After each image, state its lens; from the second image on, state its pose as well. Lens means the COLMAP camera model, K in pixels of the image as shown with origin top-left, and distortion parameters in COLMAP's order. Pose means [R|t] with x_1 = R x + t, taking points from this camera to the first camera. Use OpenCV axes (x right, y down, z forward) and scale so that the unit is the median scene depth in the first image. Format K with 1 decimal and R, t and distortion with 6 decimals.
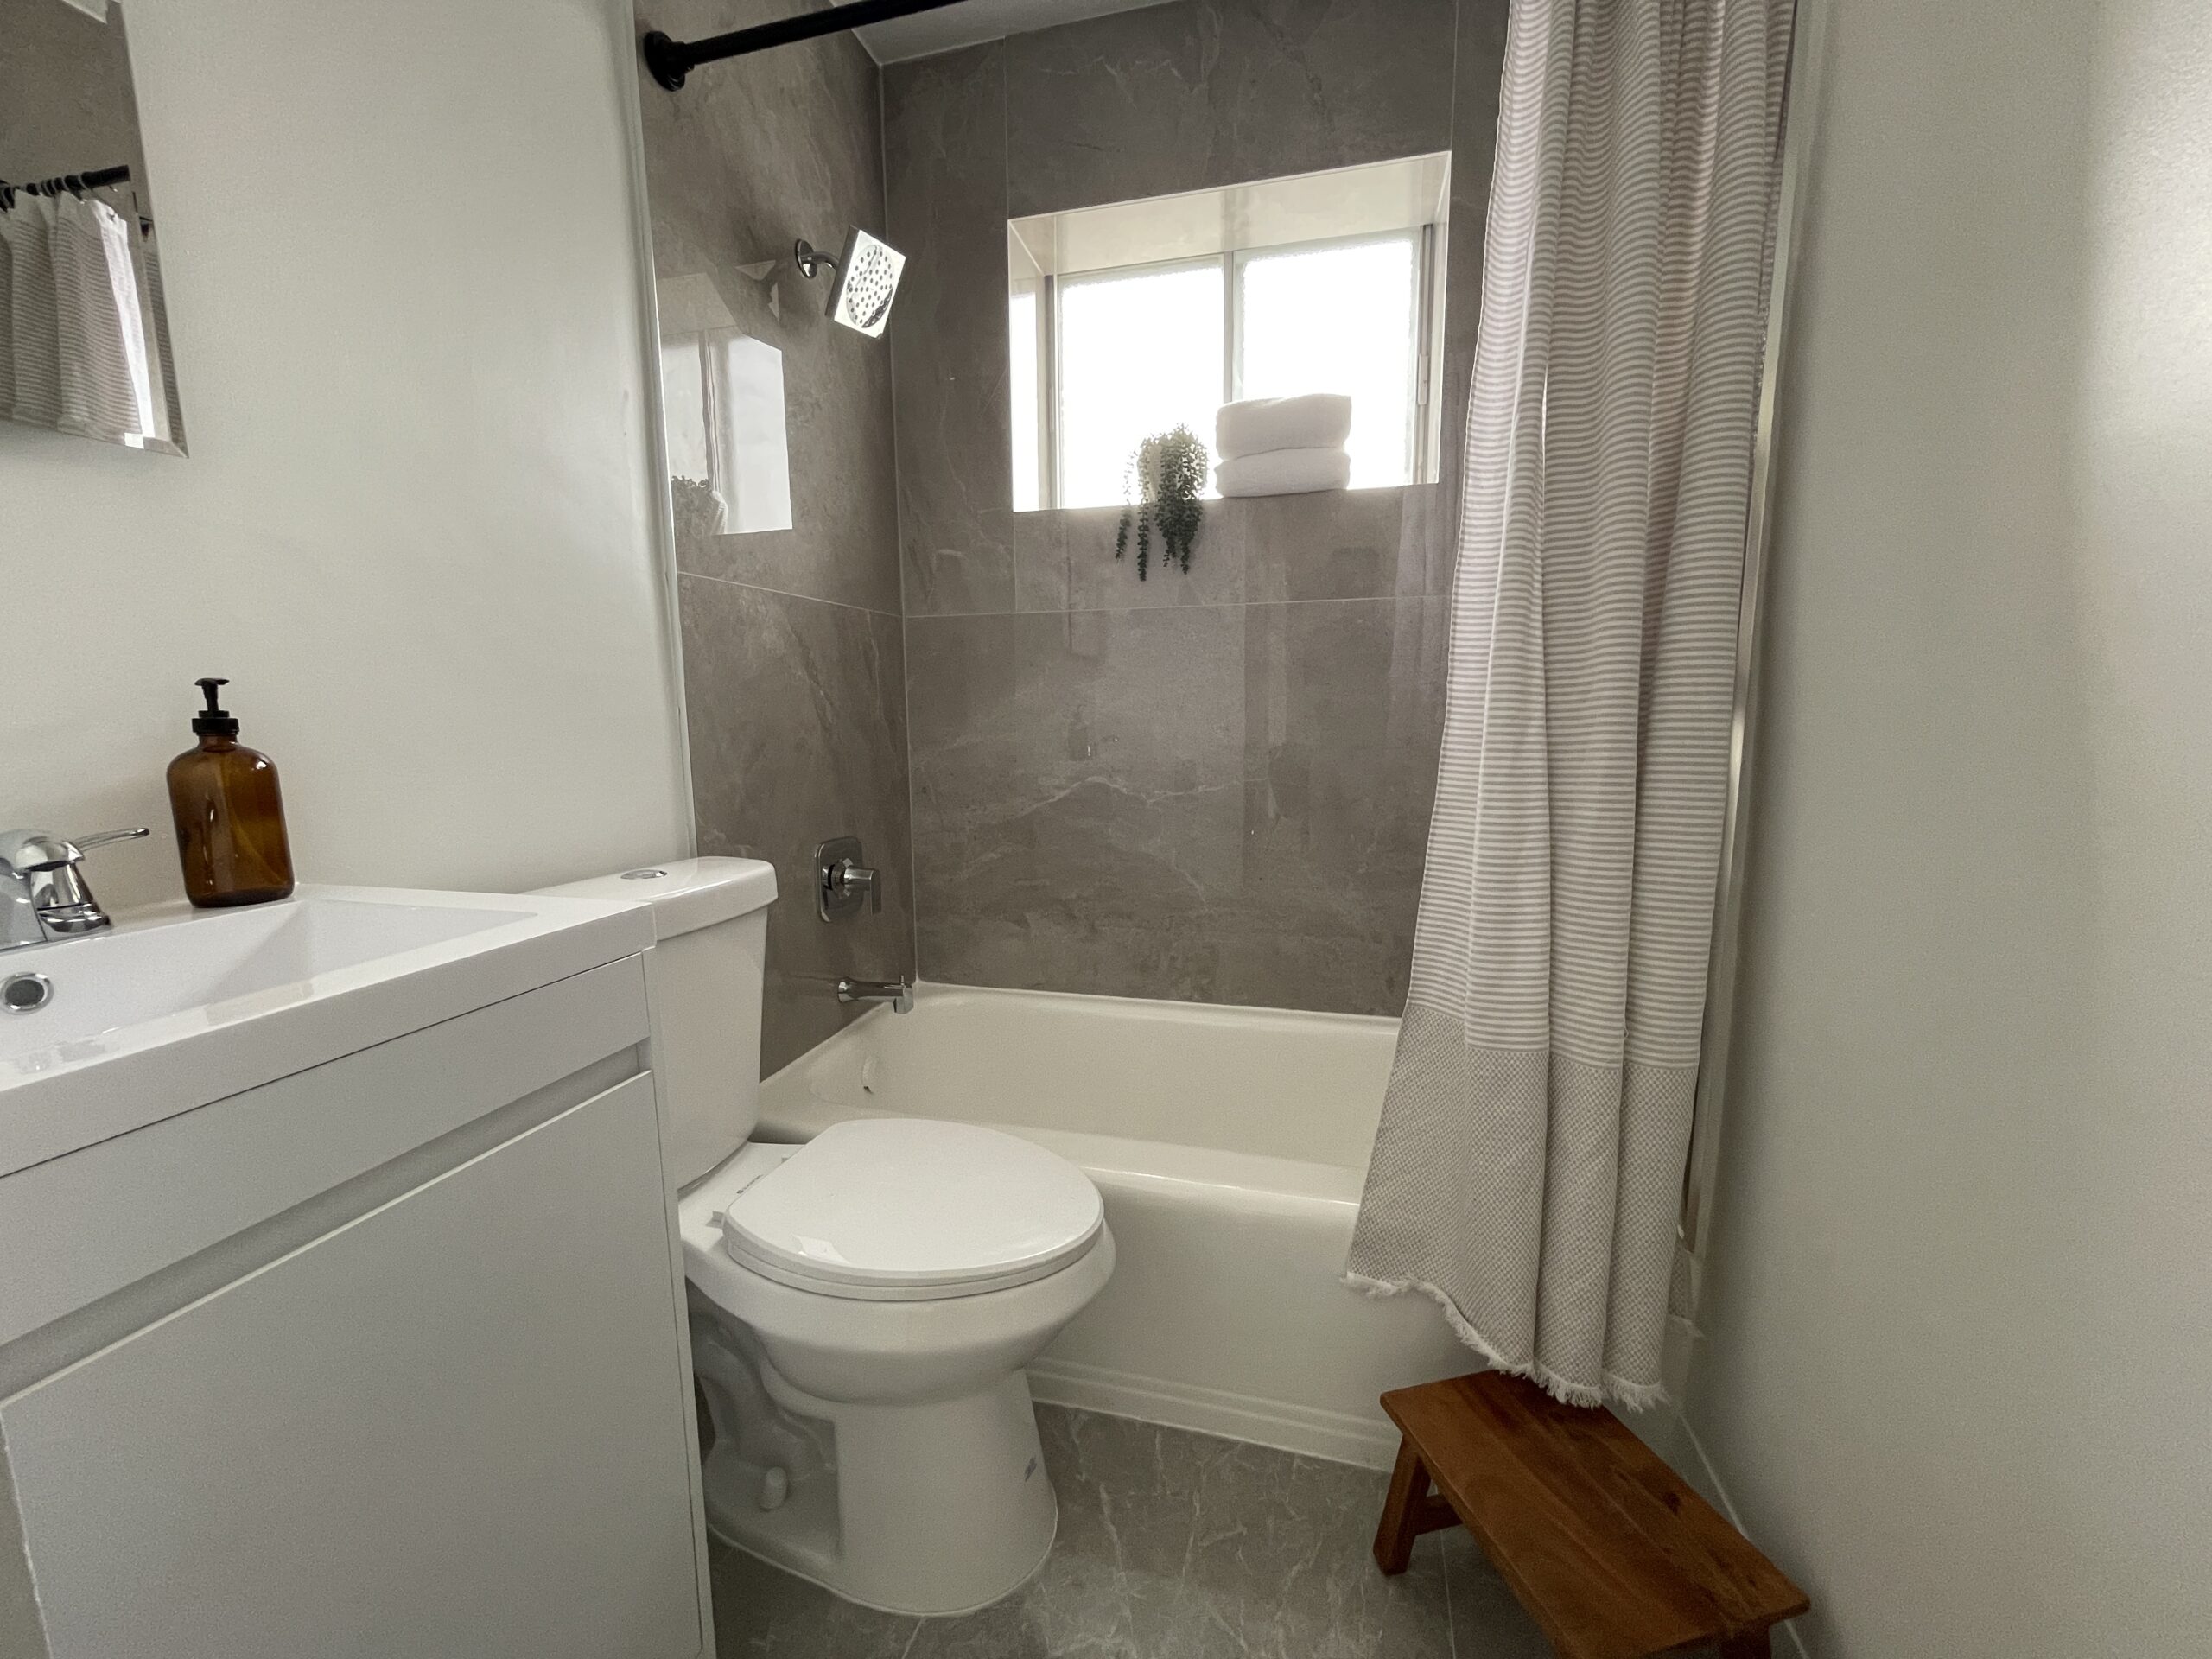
lens RADIAL K [[897.1, 0, 1103.6], [0, 897.1, 838.3], [0, 0, 1]] dist [0.001409, -0.001038]
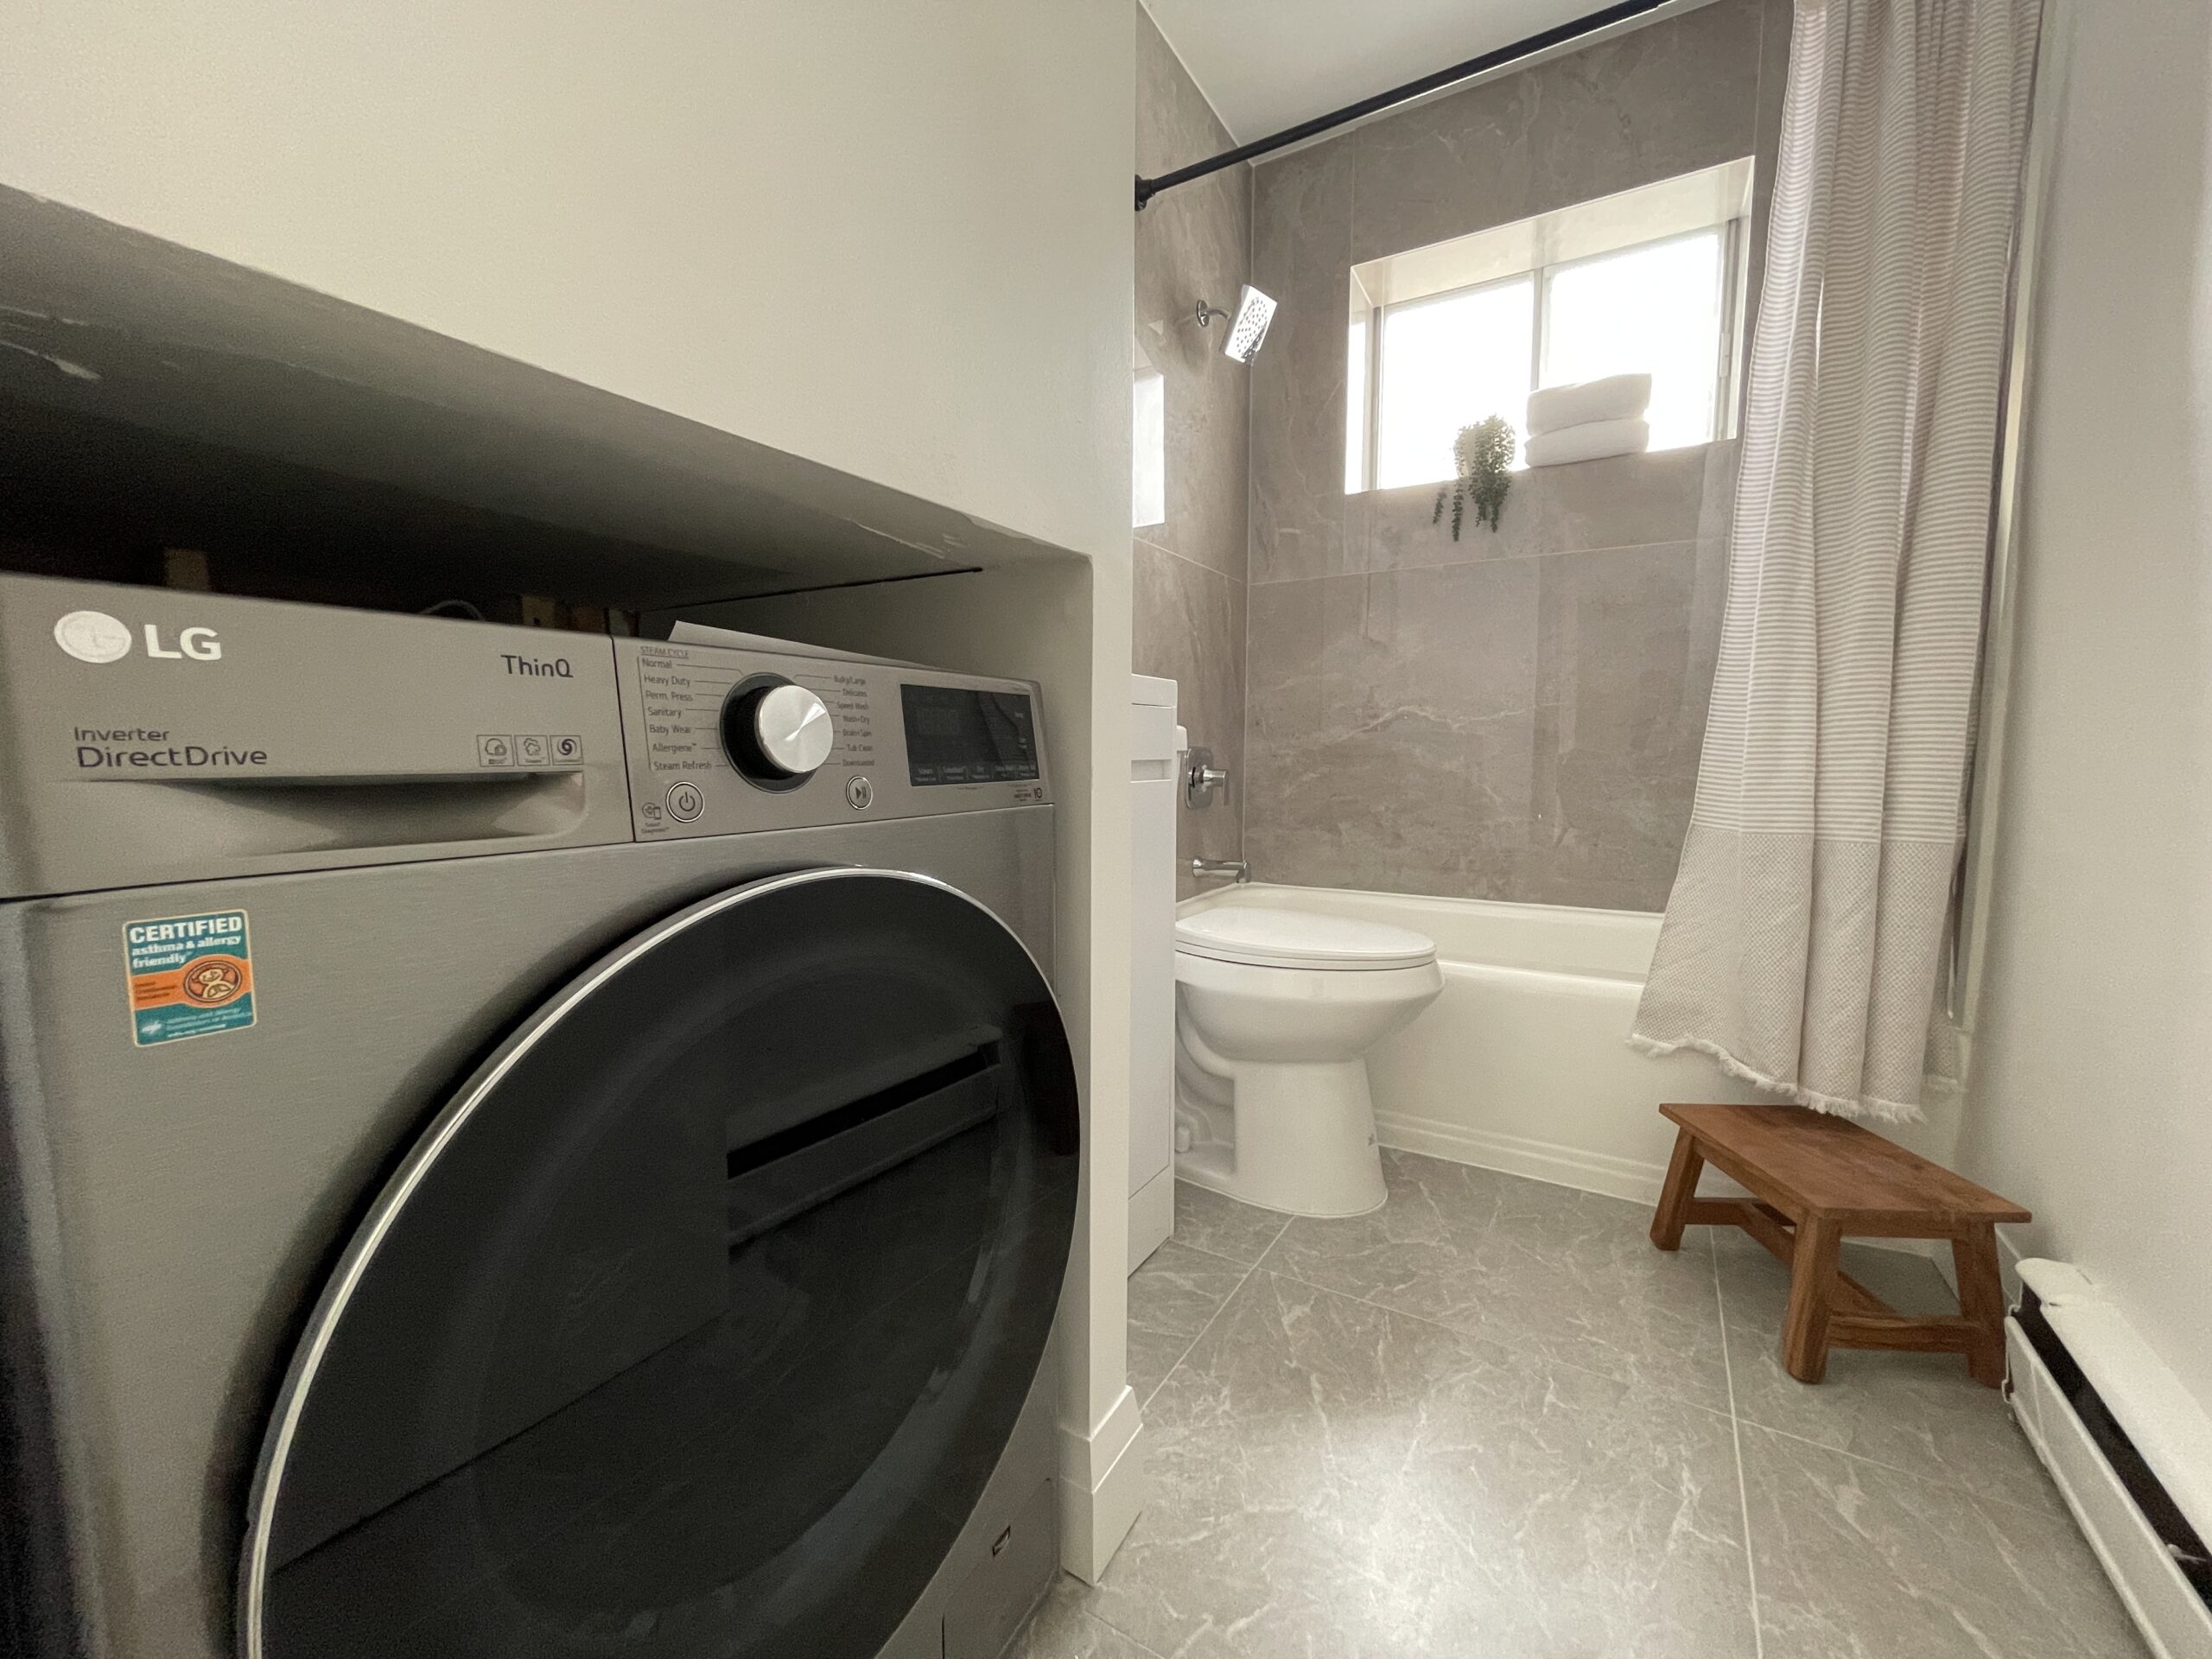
lens RADIAL K [[897.1, 0, 1105.3], [0, 897.1, 832.7], [0, 0, 1]] dist [0.001409, -0.001038]
pose [[0.961327, 0.035001, -0.273177, -0.069951], [-0.048854, 0.997833, -0.044072, 0.191967], [0.271043, 0.055713, 0.960954, -0.282499]]
